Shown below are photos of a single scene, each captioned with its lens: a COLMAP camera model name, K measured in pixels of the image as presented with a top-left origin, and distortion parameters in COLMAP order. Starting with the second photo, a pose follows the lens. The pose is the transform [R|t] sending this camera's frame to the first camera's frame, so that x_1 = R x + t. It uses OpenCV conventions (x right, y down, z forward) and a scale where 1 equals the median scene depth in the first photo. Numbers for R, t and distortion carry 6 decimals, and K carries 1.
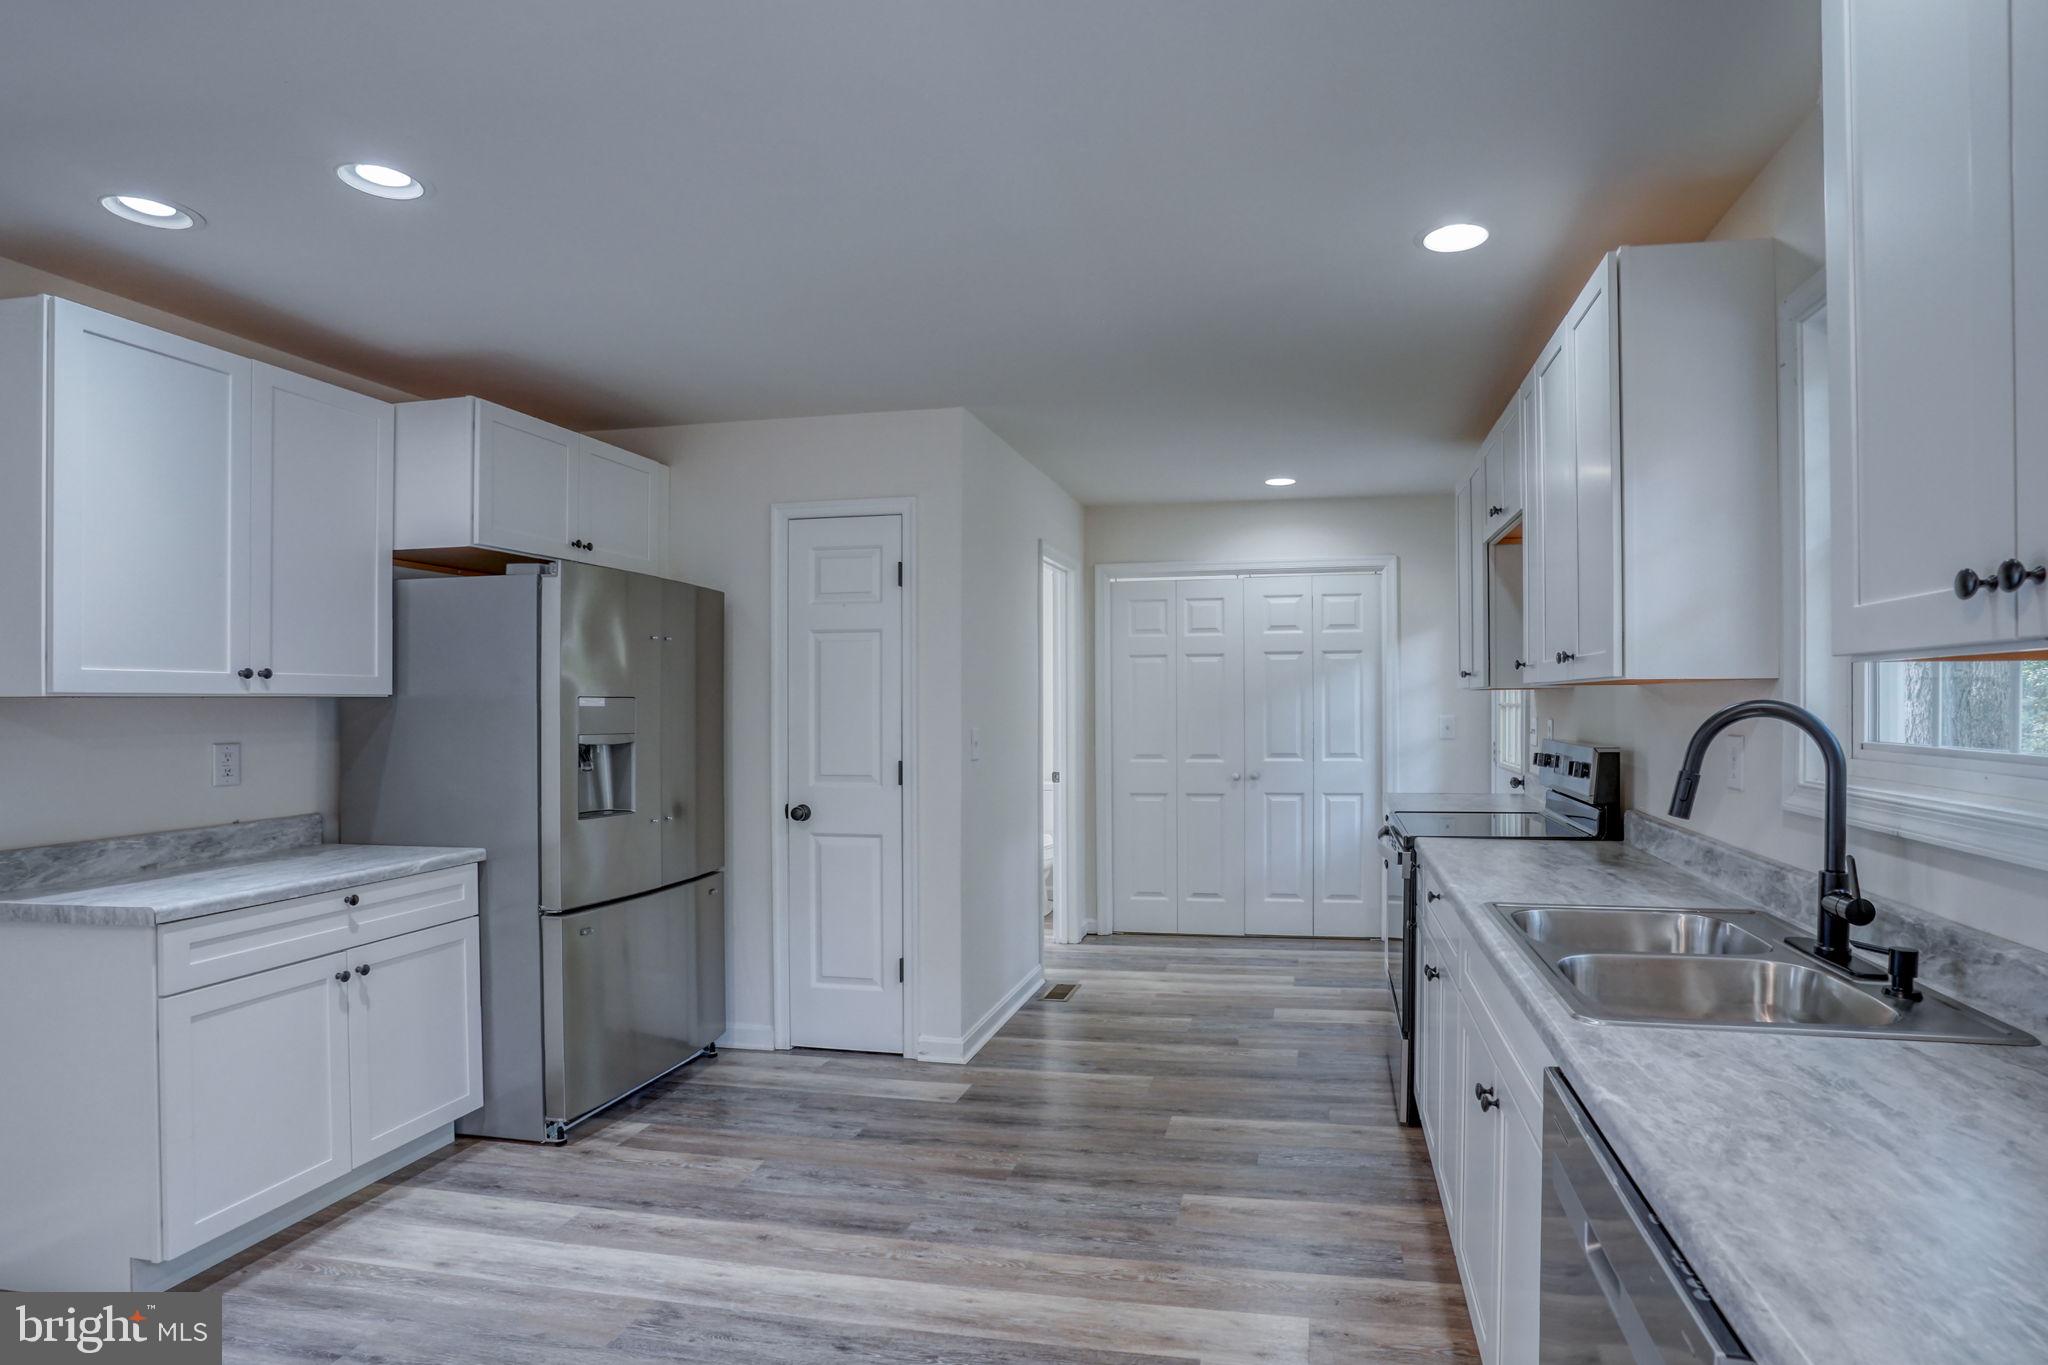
lens RADIAL K [[1099.4, 0, 1020.7], [0, 1099.4, 700.2], [0, 0, 1]] dist [-0.082169, 0.049575]
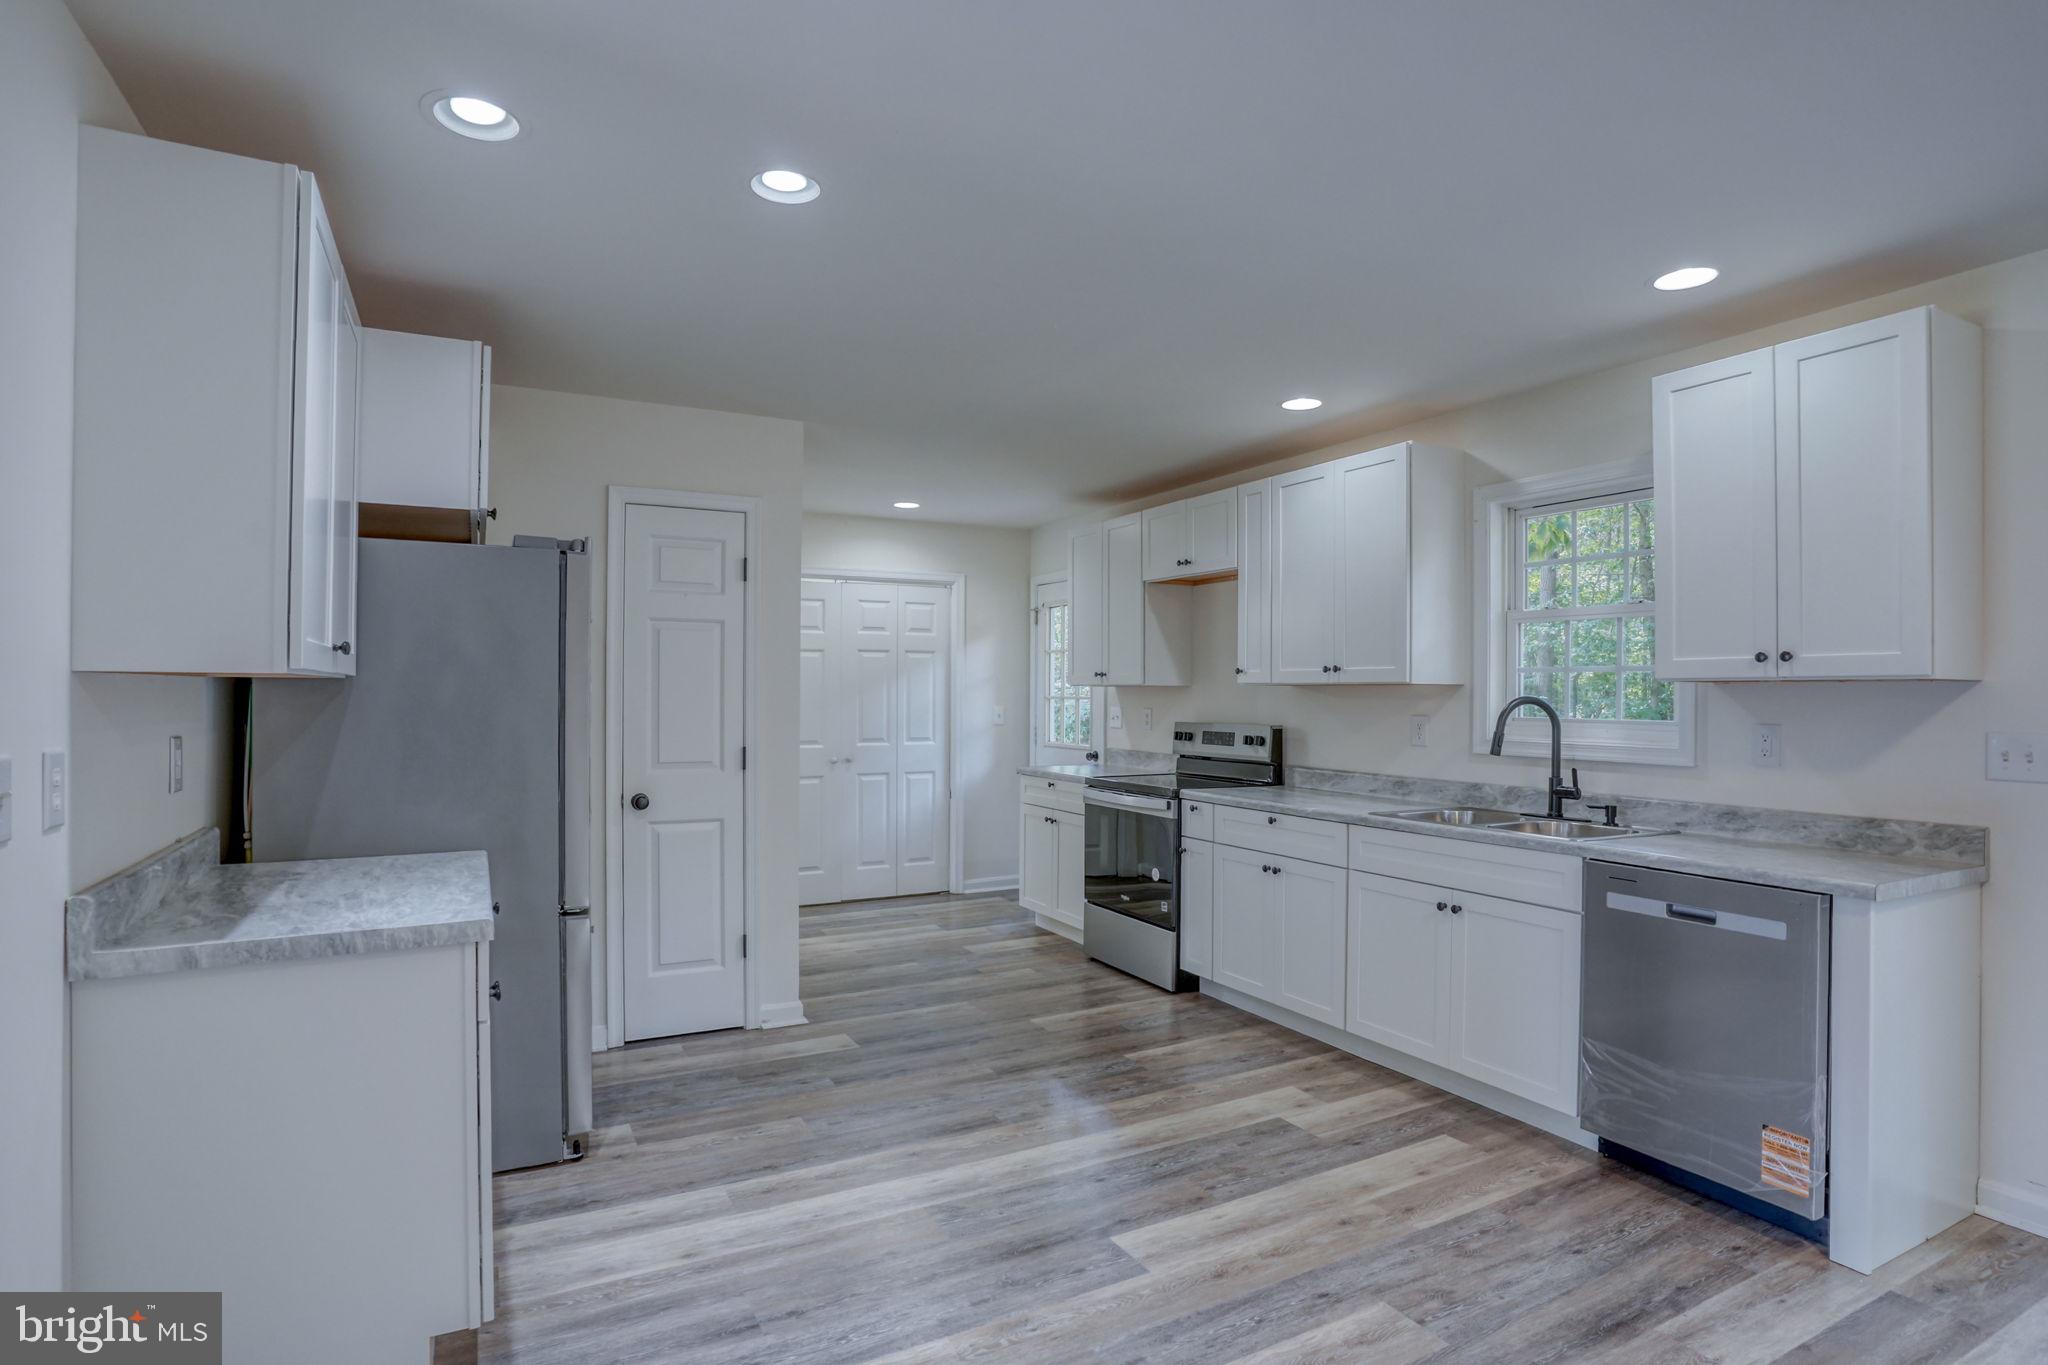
lens RADIAL K [[1047.6, 0, 1127.8], [0, 1047.6, 679.1], [0, 0, 1]] dist [-0.069559, 0.025250]
pose [[0.744427, 0.019381, 0.667423, -0.575352], [-0.010785, 0.999797, -0.017003, 0.003862], [-0.667617, 0.005460, 0.744485, 0.014167]]
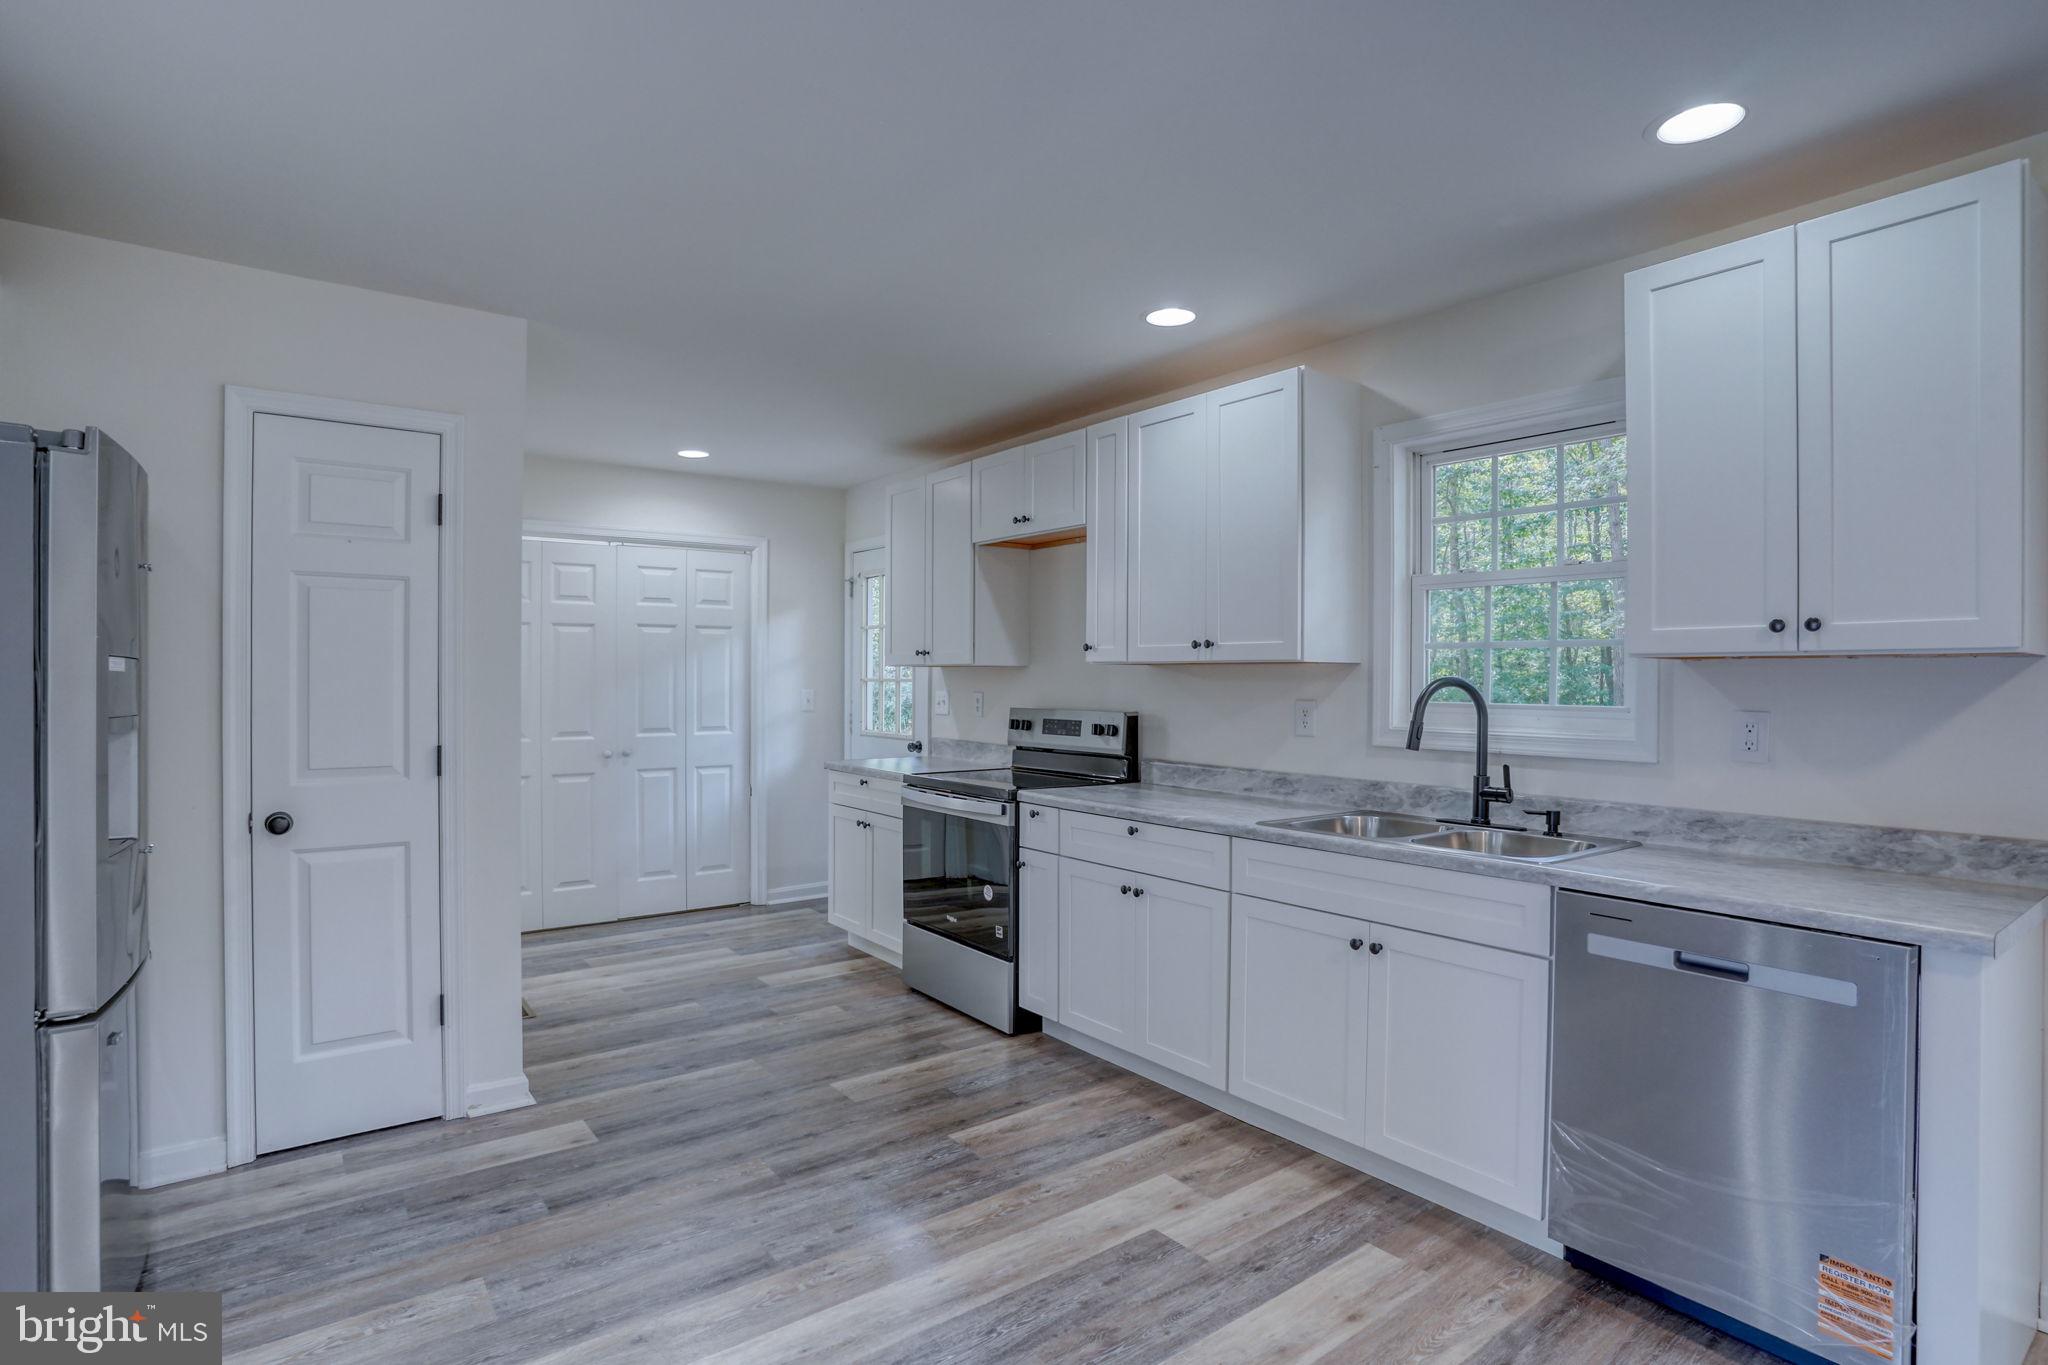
lens RADIAL K [[1047.6, 0, 1127.8], [0, 1047.6, 679.1], [0, 0, 1]] dist [-0.069559, 0.025250]
pose [[0.629151, 0.007464, 0.777247, -0.421813], [-0.009245, 0.999955, -0.002119, 0.005097], [-0.777228, -0.005853, 0.629192, 0.175662]]
